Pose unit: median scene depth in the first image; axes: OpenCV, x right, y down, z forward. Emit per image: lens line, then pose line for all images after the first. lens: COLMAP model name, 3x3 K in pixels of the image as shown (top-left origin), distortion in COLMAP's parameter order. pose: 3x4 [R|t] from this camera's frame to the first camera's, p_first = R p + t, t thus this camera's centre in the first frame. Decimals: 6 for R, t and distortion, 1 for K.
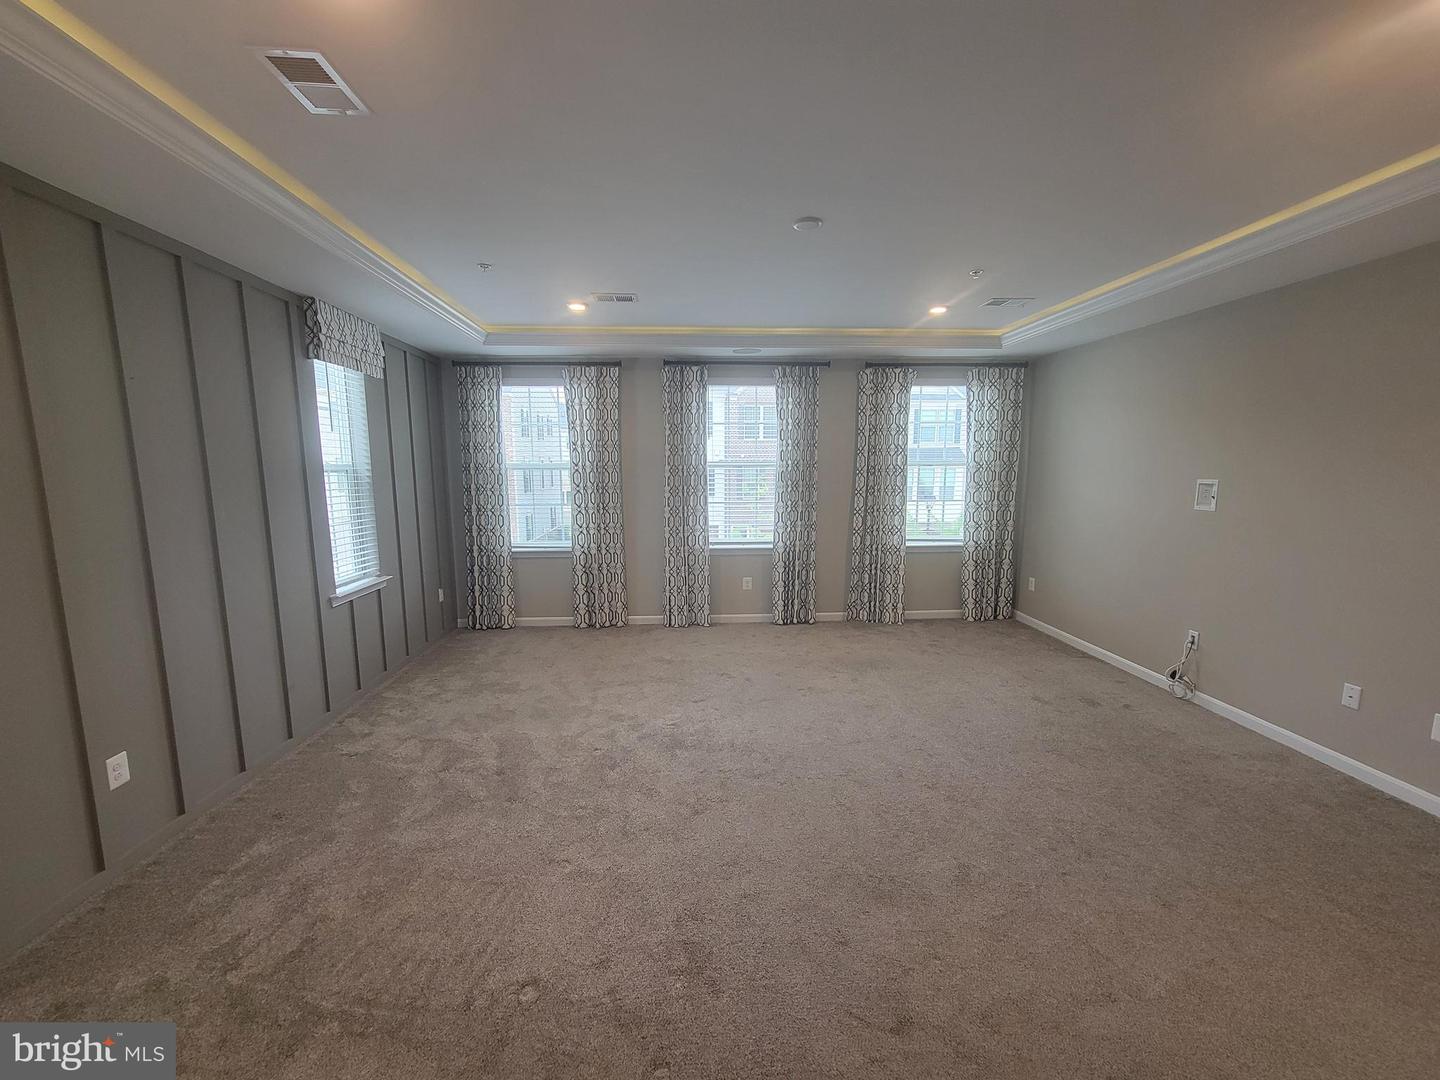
lens RADIAL K [[584.8, 0, 709.9], [0, 584.8, 545.9], [0, 0, 1]] dist [-0.004460, 0.000198]
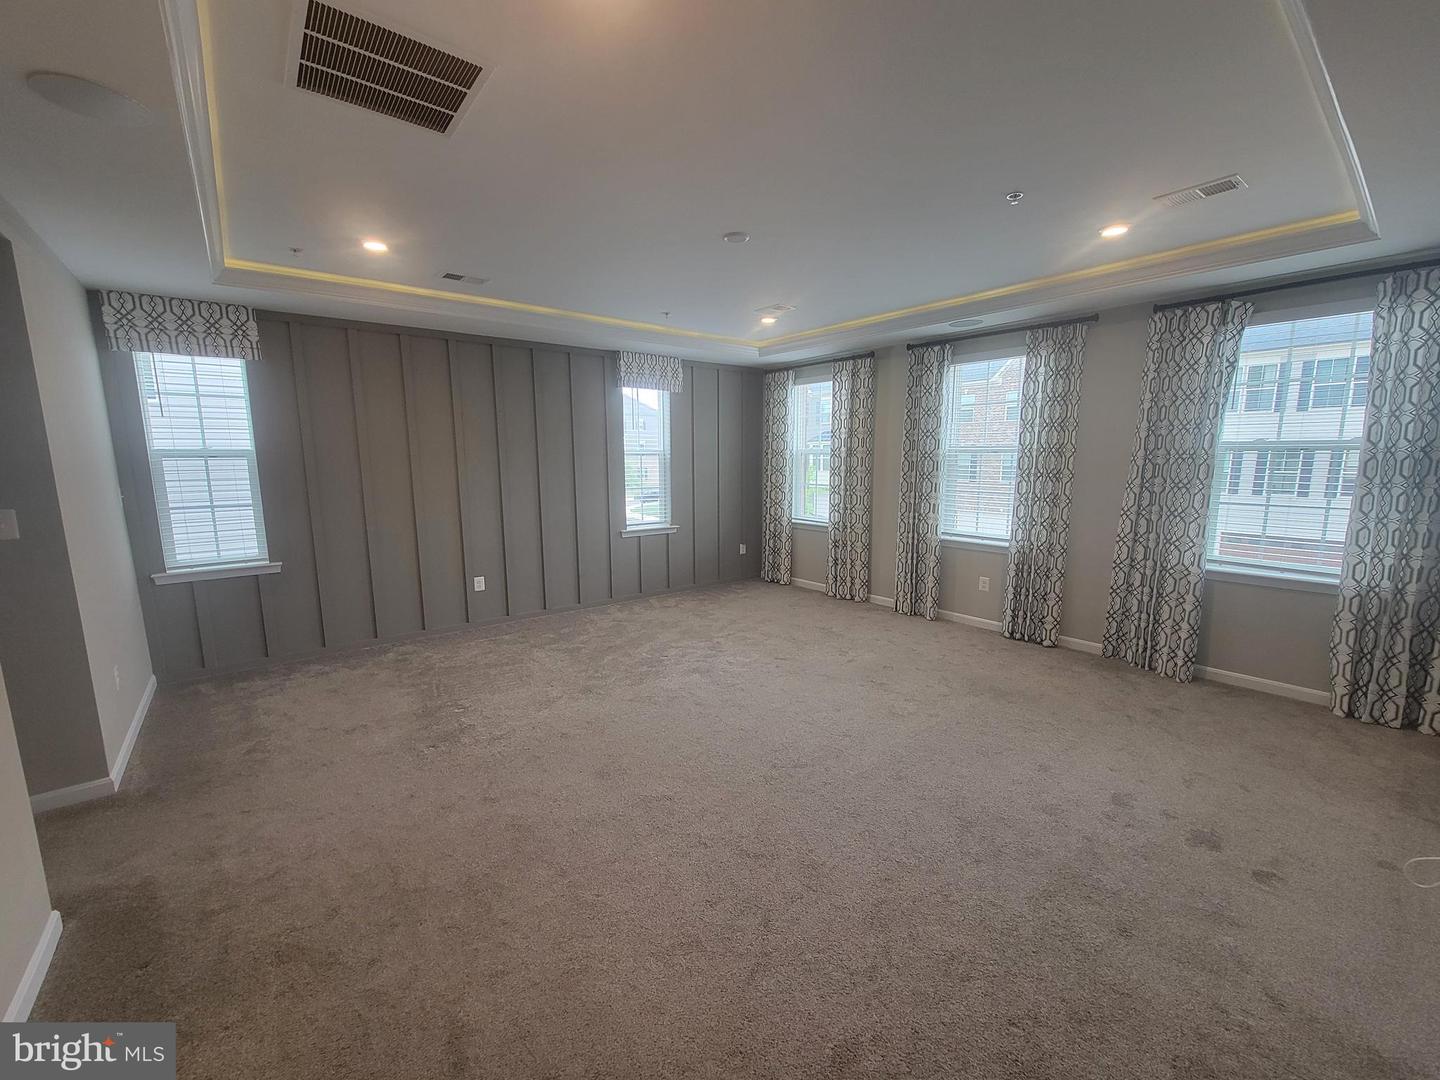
lens RADIAL K [[584.8, 0, 705.6], [0, 584.8, 541.1], [0, 0, 1]] dist [-0.004460, 0.000198]
pose [[0.580758, 0.120985, -0.805036, 0.570422], [-0.107887, 0.991611, 0.071194, -0.019132], [0.806896, 0.045507, 0.588938, 0.150225]]
